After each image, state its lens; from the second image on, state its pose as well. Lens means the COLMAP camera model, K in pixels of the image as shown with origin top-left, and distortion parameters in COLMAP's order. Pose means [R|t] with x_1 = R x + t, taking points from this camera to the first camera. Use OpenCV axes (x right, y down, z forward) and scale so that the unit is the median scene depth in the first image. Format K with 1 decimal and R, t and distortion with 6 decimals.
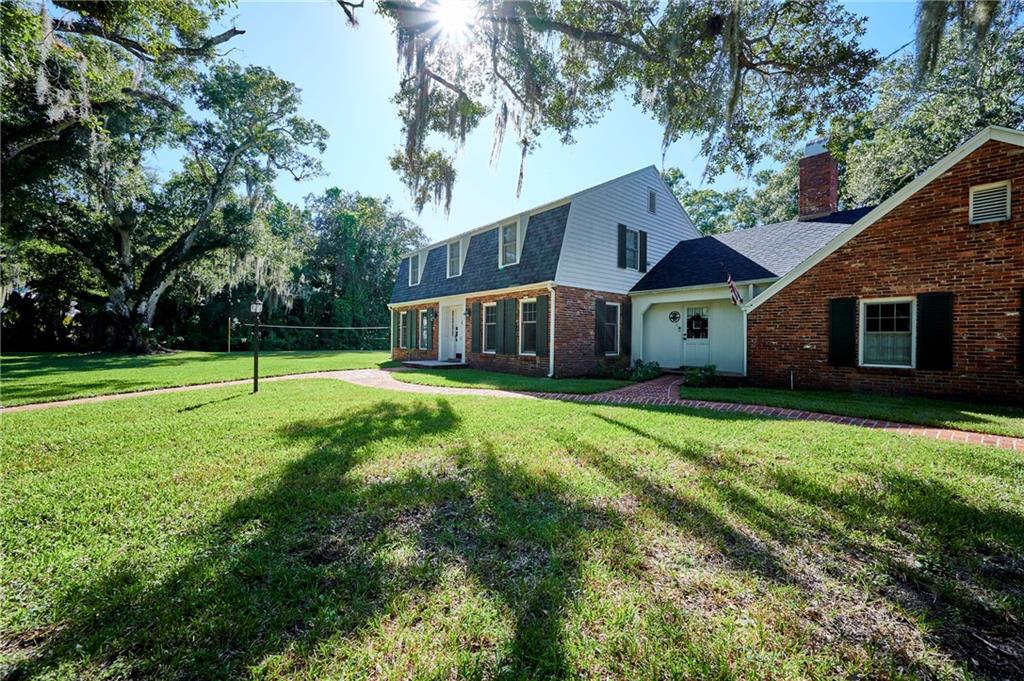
lens RADIAL K [[406.5, 0, 512.2], [0, 406.5, 340.9], [0, 0, 1]] dist [-0.002513, -0.000063]
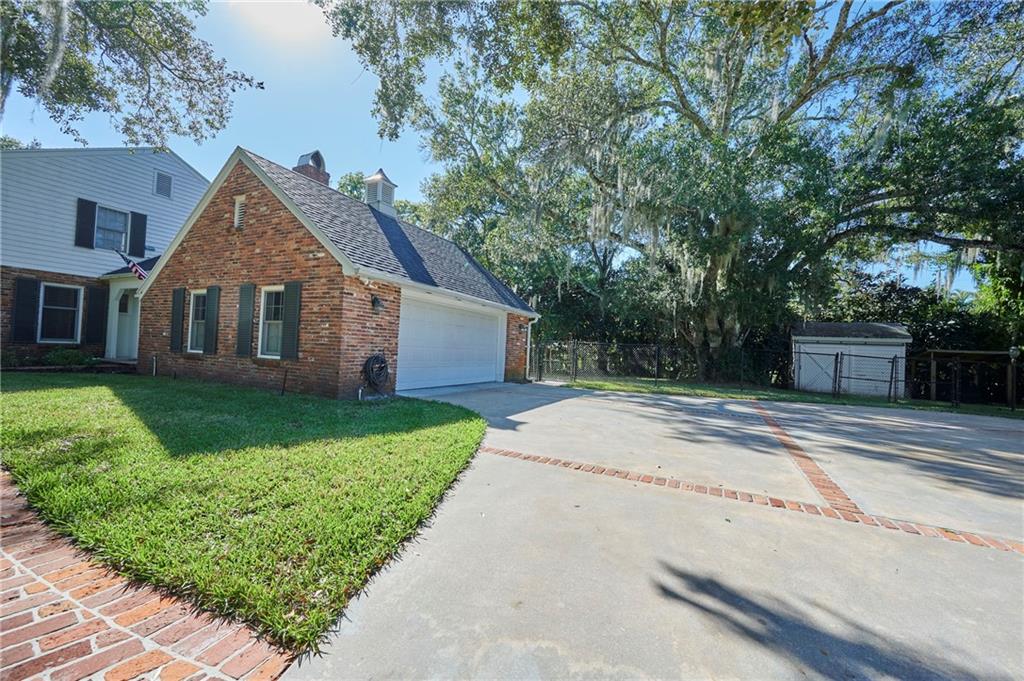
lens RADIAL K [[406.5, 0, 516.2], [0, 406.5, 338.4], [0, 0, 1]] dist [-0.002513, -0.000063]
pose [[0.908631, 0.043894, 0.415287, 0.815922], [-0.033010, 0.998898, -0.033354, 0.021458], [-0.416294, 0.016598, 0.909079, -0.226091]]
